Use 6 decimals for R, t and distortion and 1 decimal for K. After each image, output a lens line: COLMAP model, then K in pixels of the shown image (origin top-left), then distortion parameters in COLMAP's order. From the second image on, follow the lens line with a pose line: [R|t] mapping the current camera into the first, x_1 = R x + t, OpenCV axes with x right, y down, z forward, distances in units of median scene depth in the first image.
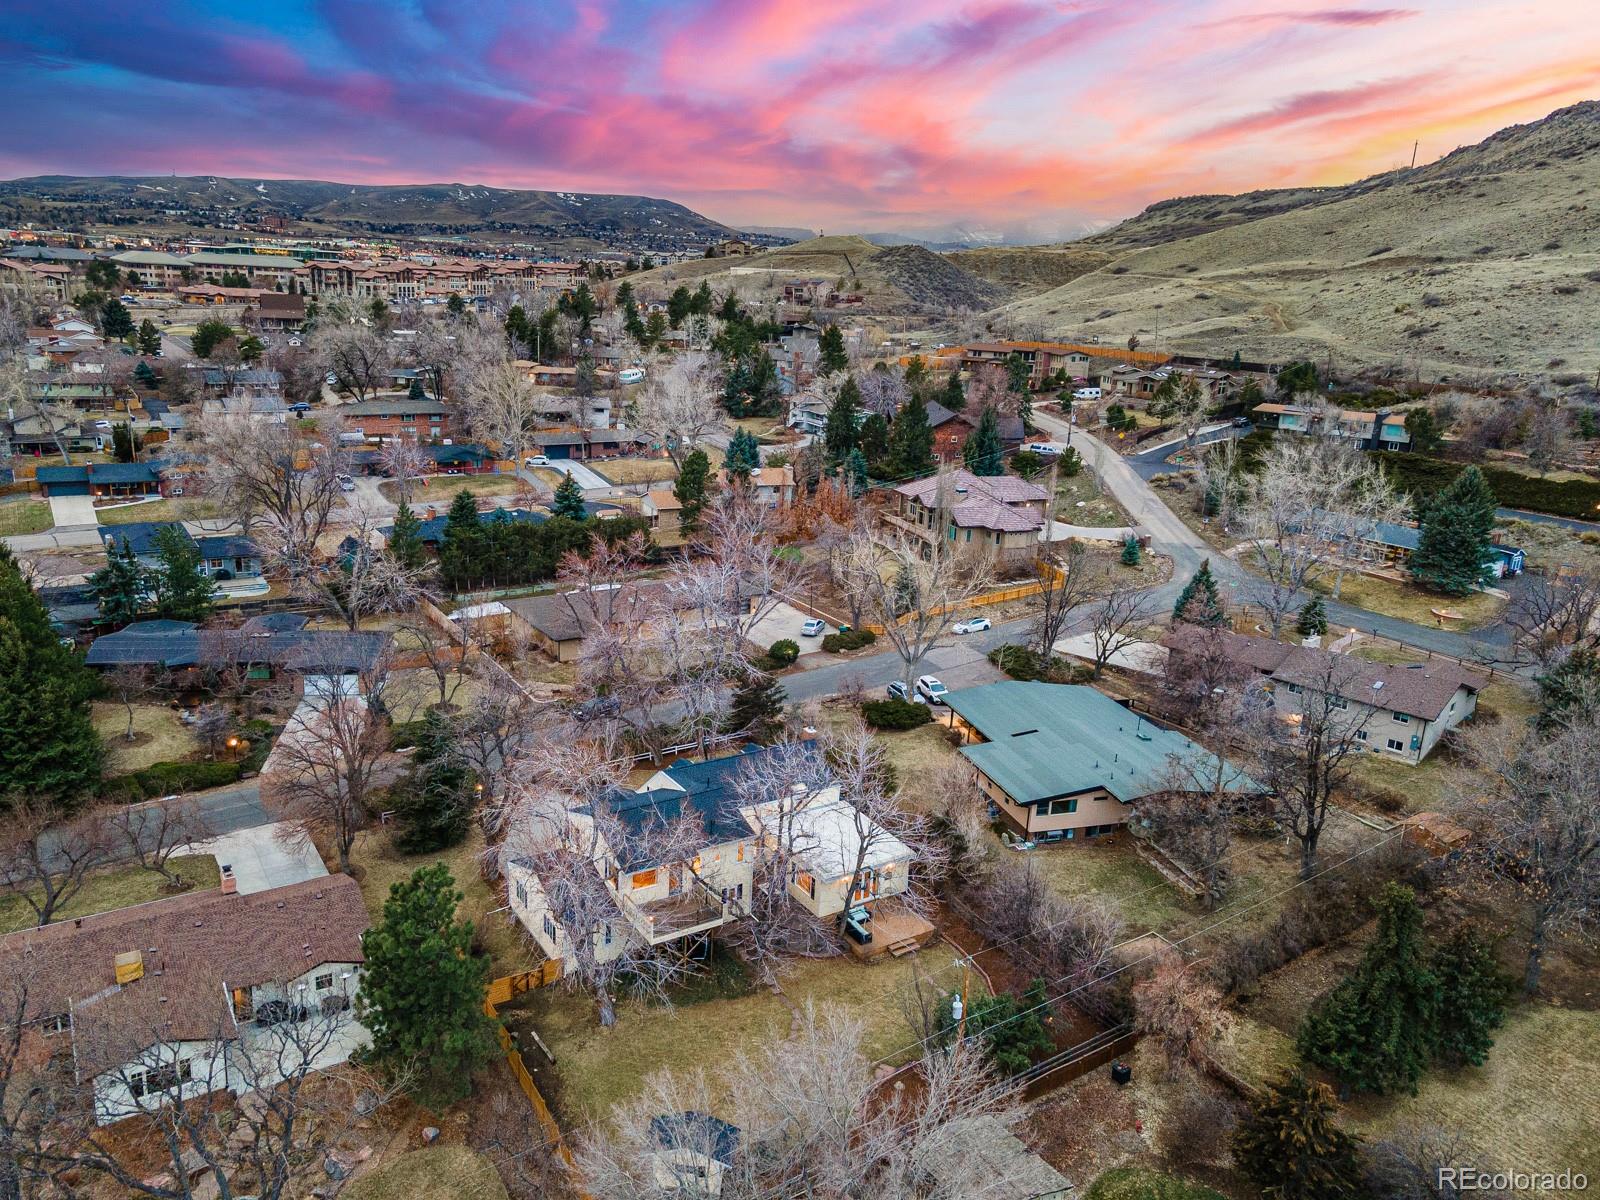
lens RADIAL K [[1128.5, 0, 800.0], [0, 1128.5, 600.0], [0, 0, 1]] dist [0.009610, 0.003129]
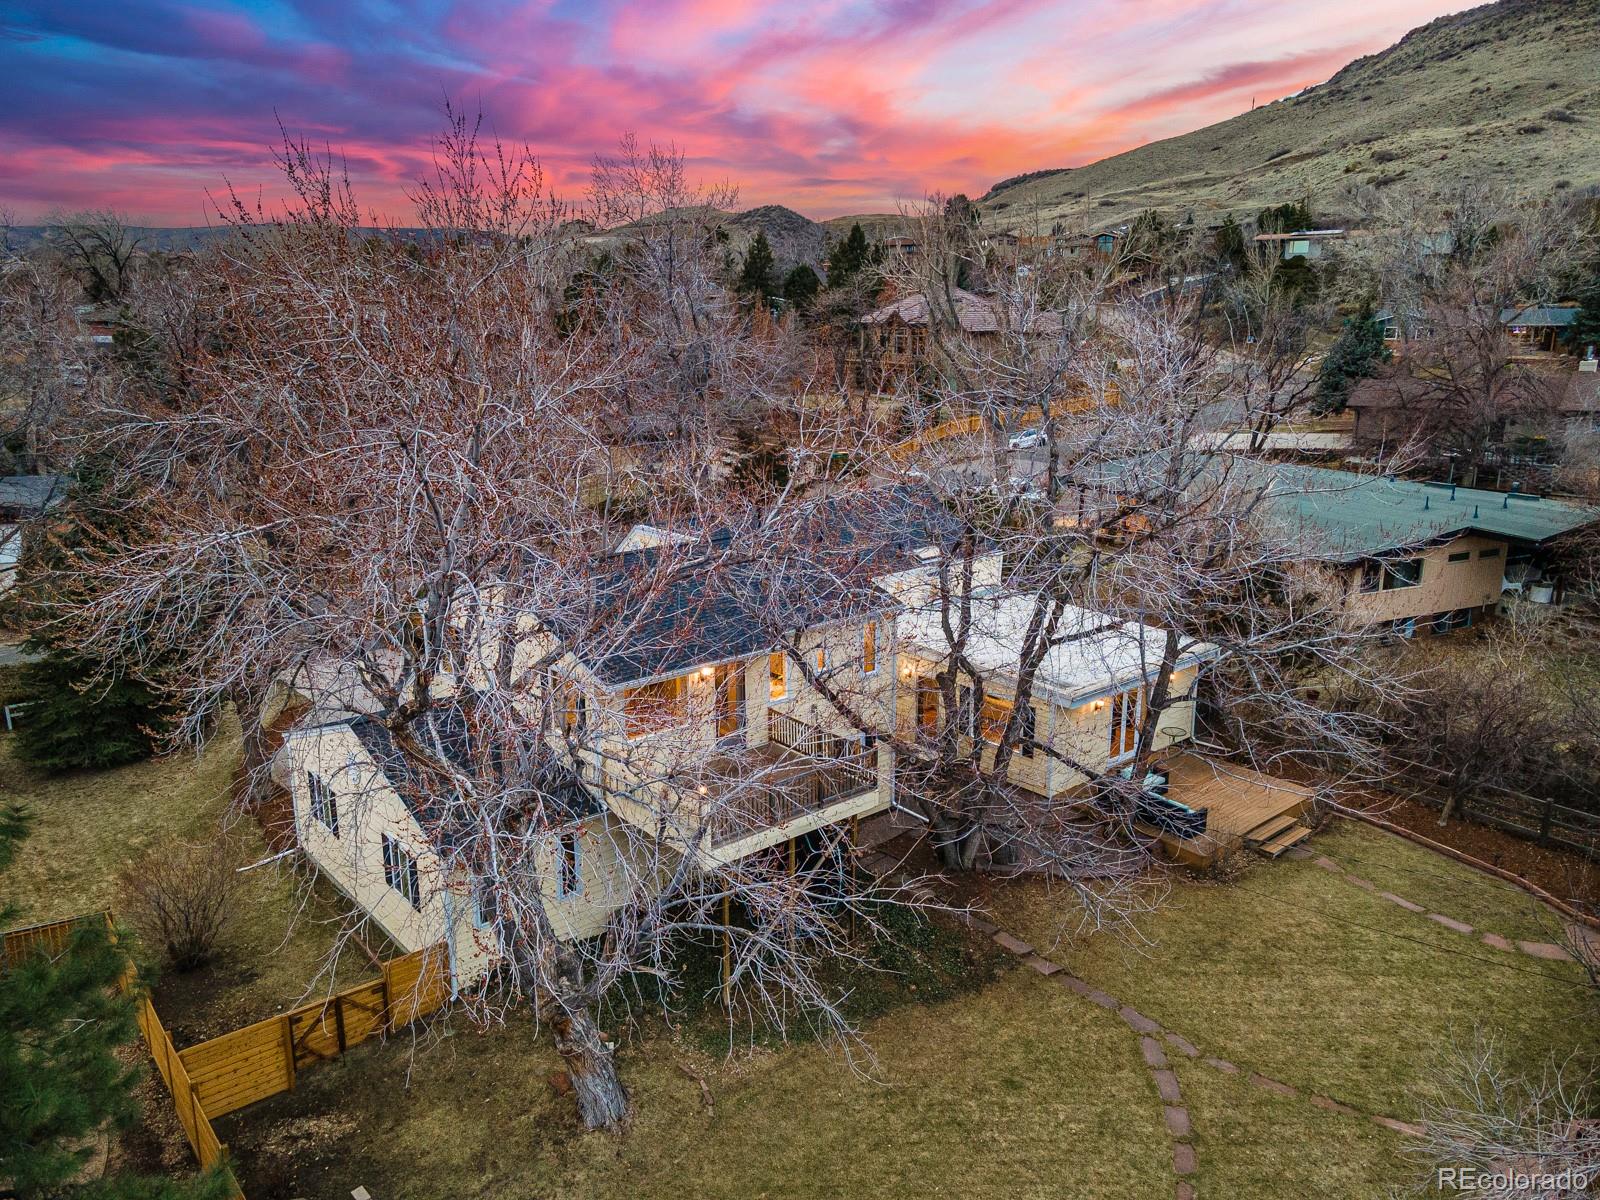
lens RADIAL K [[1140.2, 0, 800.0], [0, 1140.2, 600.0], [0, 0, 1]] dist [0.036061, 0.000565]
pose [[0.990103, -0.082457, 0.113566, -0.117502], [0.083828, 0.996453, -0.007343, 0.197104], [-0.112558, 0.016791, 0.993503, 0.561454]]
